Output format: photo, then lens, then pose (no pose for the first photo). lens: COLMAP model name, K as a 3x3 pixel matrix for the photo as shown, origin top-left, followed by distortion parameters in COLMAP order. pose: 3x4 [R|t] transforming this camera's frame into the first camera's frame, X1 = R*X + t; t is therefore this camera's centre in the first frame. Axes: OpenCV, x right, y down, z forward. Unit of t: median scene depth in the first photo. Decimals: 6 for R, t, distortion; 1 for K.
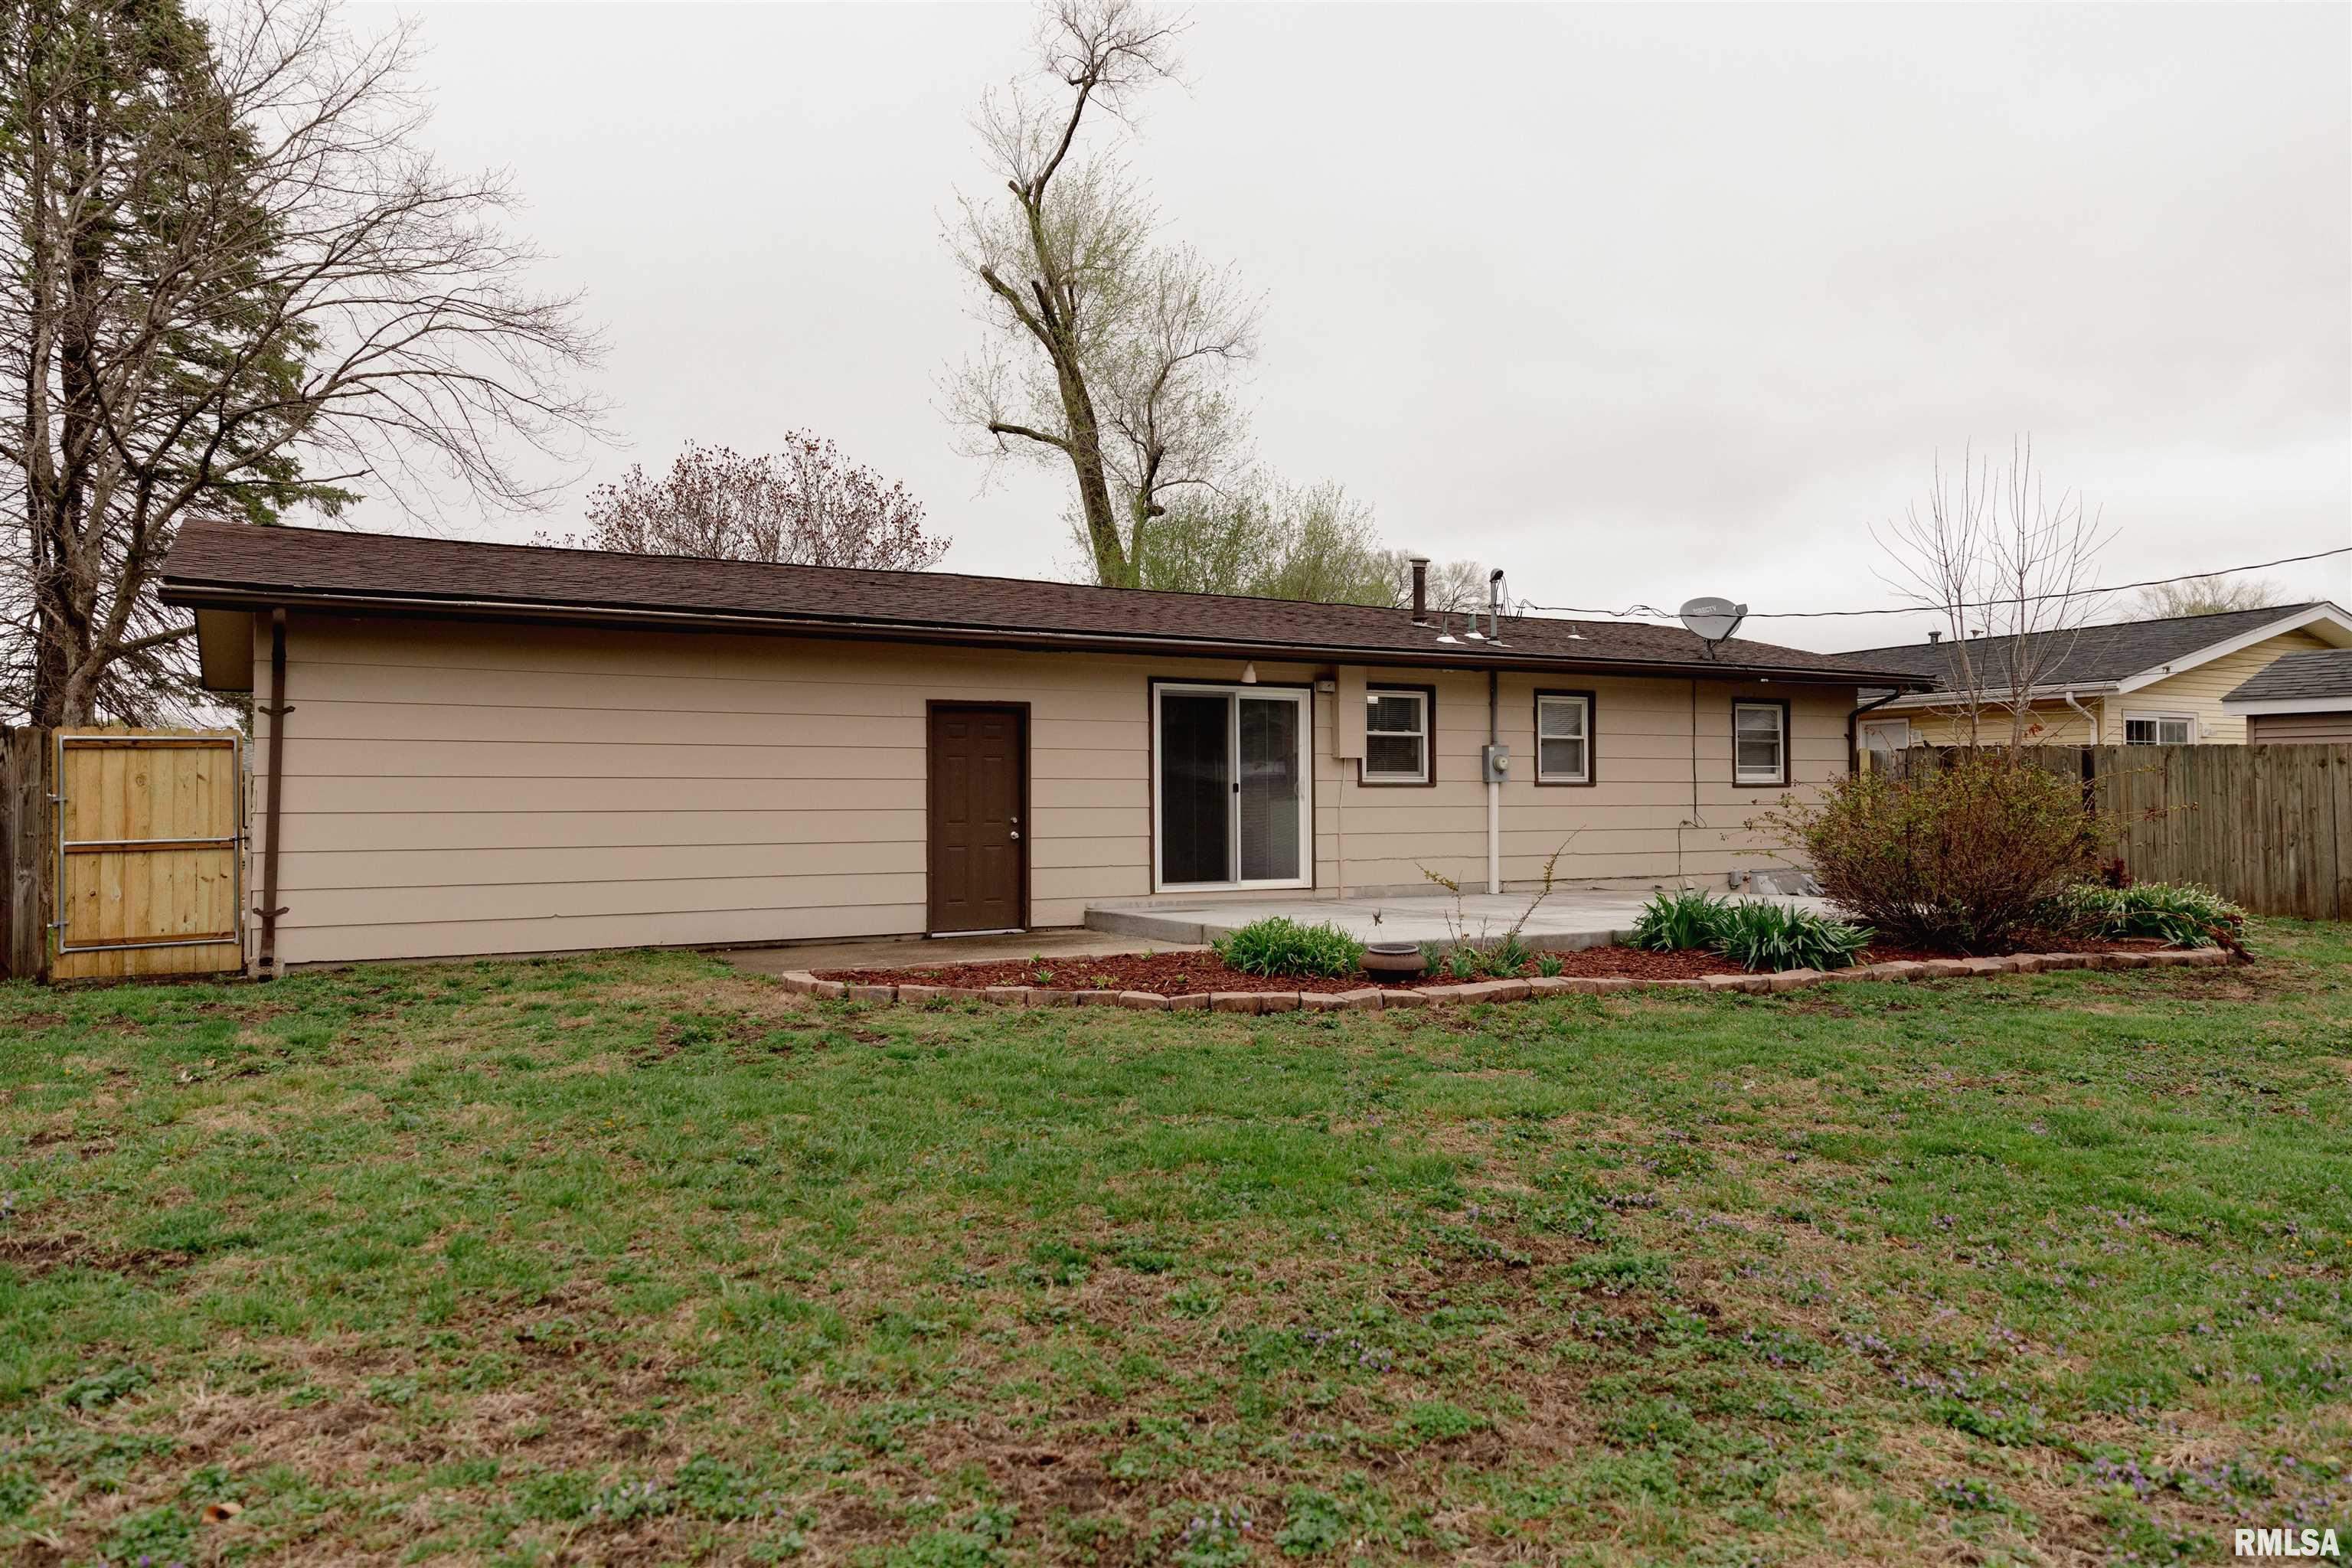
lens RADIAL K [[1560.1, 0, 1178.3], [0, 1560.1, 780.0], [0, 0, 1]] dist [0.014308, -0.004558]
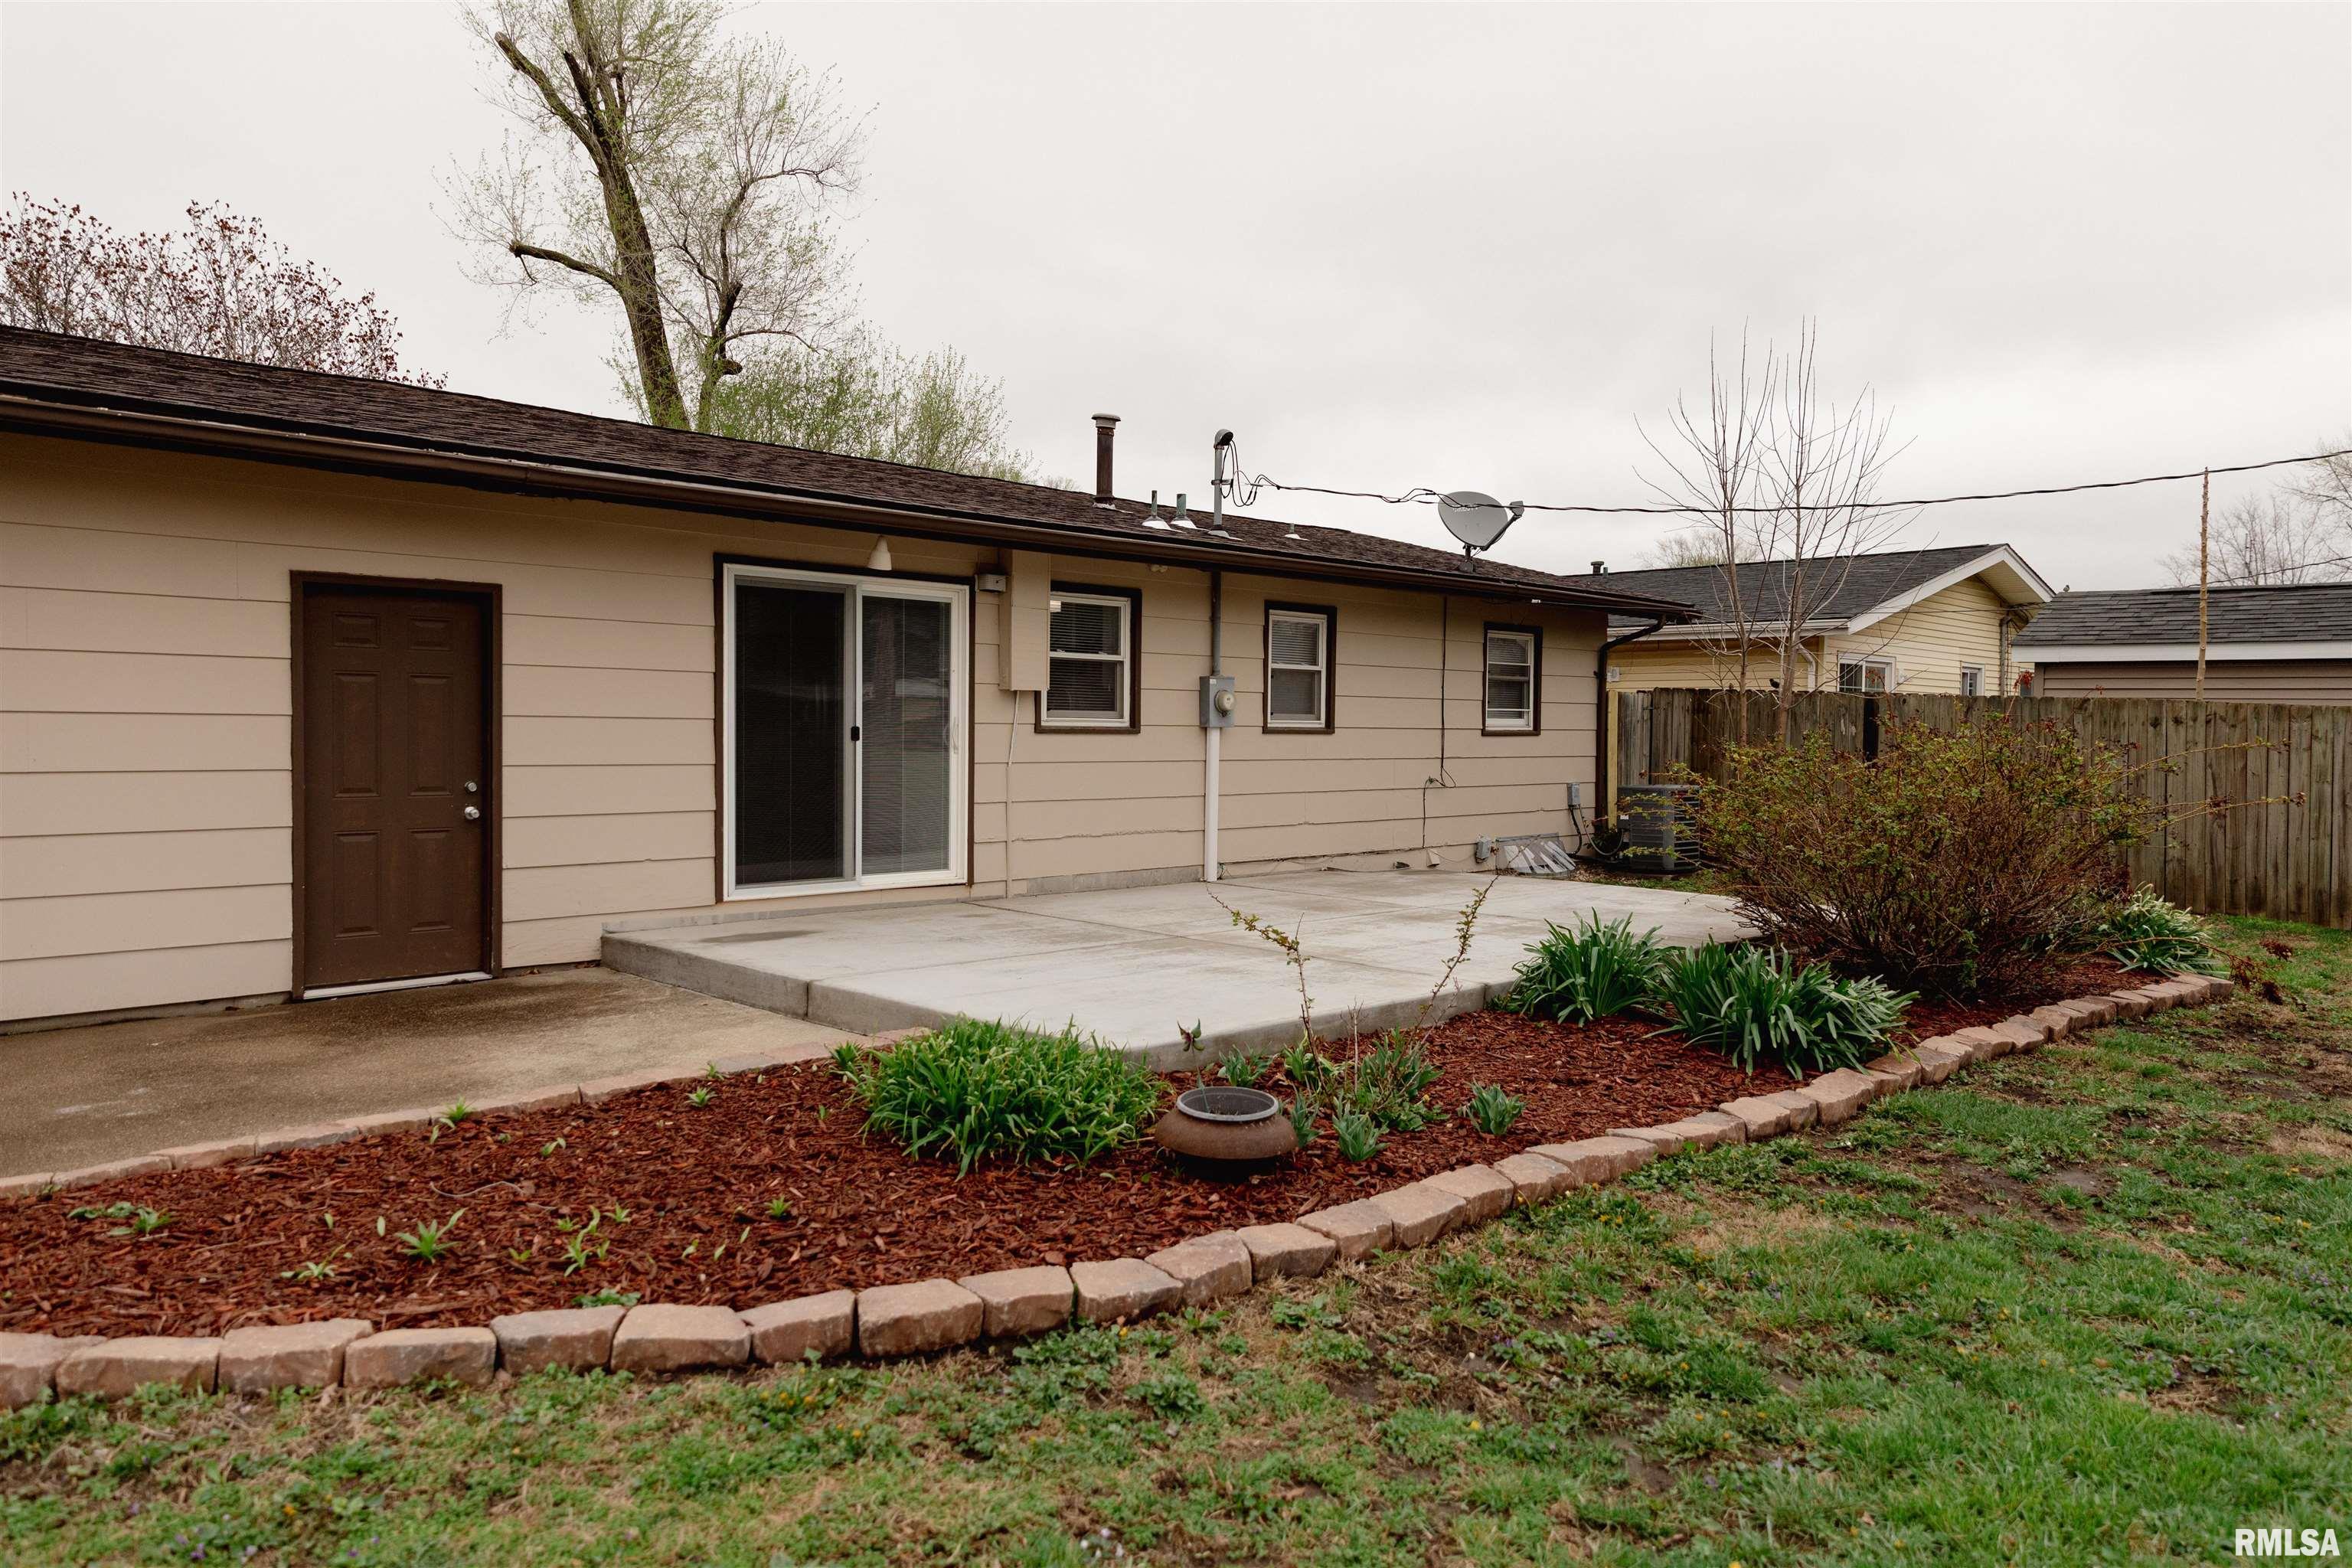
lens RADIAL K [[1560.1, 0, 1178.3], [0, 1560.1, 780.0], [0, 0, 1]] dist [0.014308, -0.004558]
pose [[0.964875, 0.007970, 0.262589, -0.003201], [-0.021590, 0.998564, 0.049024, -0.009037], [-0.261821, -0.052971, 0.963662, 0.296428]]
